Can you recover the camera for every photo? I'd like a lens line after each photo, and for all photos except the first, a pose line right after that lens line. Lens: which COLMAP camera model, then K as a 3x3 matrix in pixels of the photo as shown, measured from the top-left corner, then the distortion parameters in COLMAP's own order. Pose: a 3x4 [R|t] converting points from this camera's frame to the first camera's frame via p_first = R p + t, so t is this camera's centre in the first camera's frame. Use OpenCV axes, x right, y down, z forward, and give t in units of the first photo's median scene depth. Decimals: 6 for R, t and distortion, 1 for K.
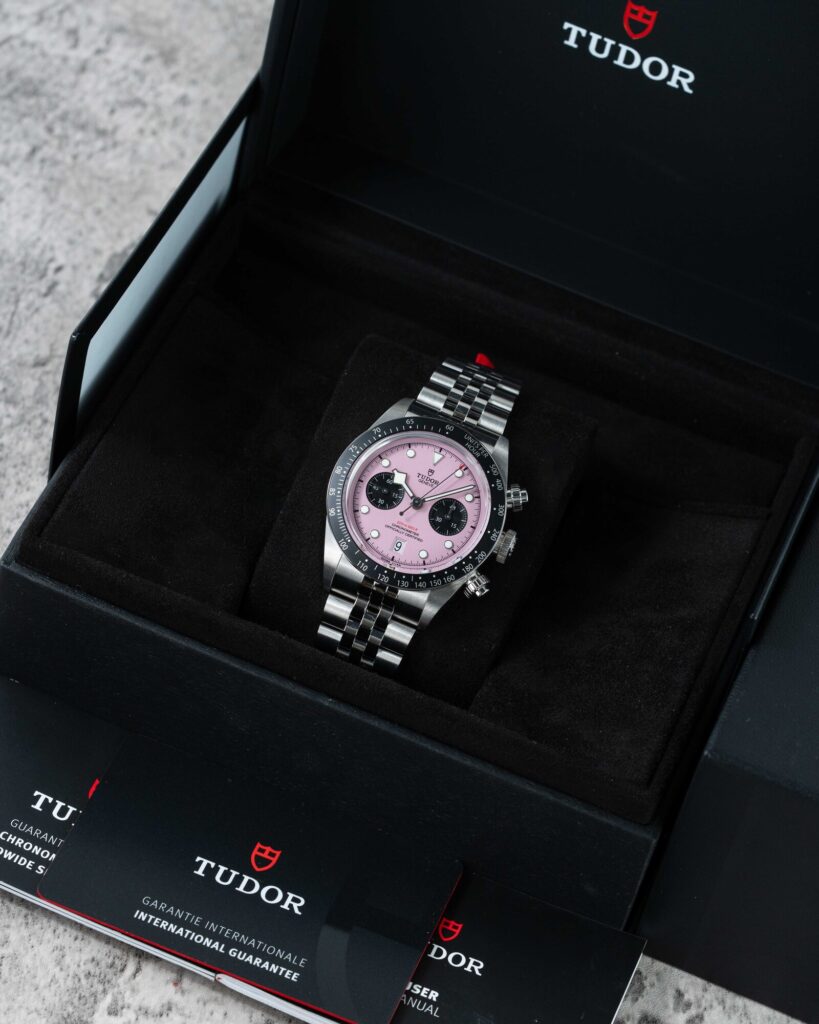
lens RADIAL K [[4386.8, 0, 408.8], [0, 4386.8, 511.7], [0, 0, 1]] dist [0.036495, 0.000000]
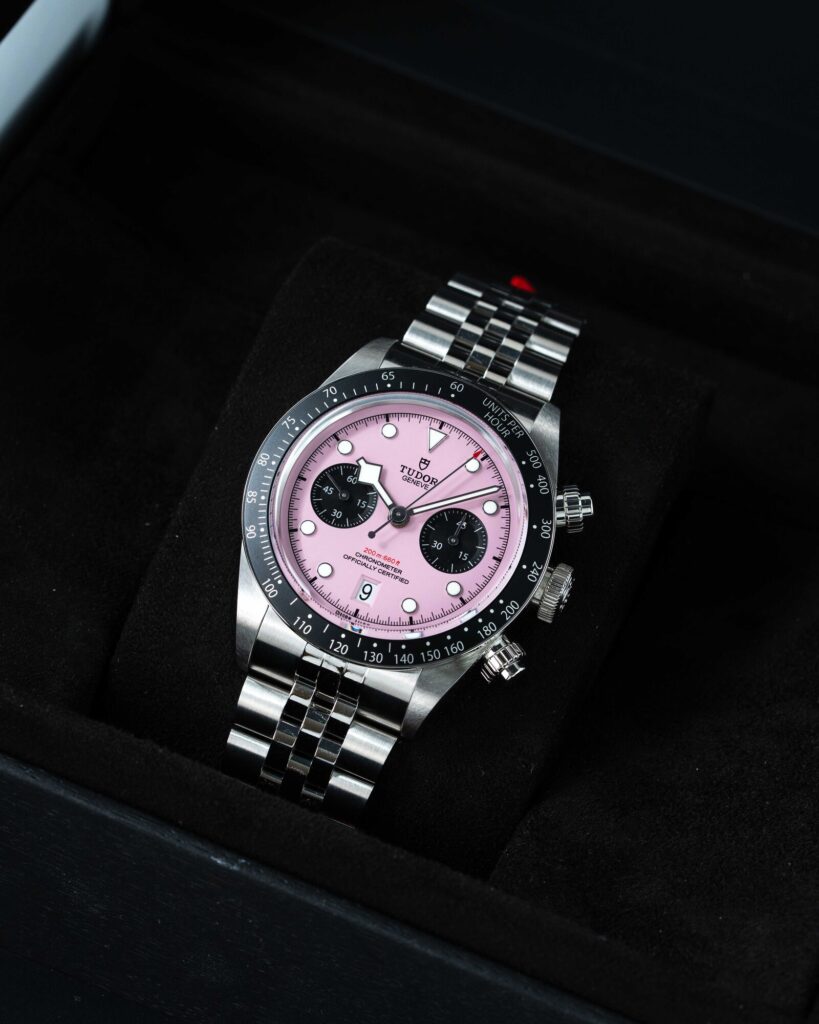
lens RADIAL K [[4386.8, 0, 410.5], [0, 4386.8, 512.1], [0, 0, 1]] dist [0.036495, 0.000000]
pose [[0.999705, 0.000176, -0.024302, 0.017273], [-0.000894, 0.999564, -0.029522, 0.014342], [0.024287, 0.029535, 0.999269, 0.426849]]
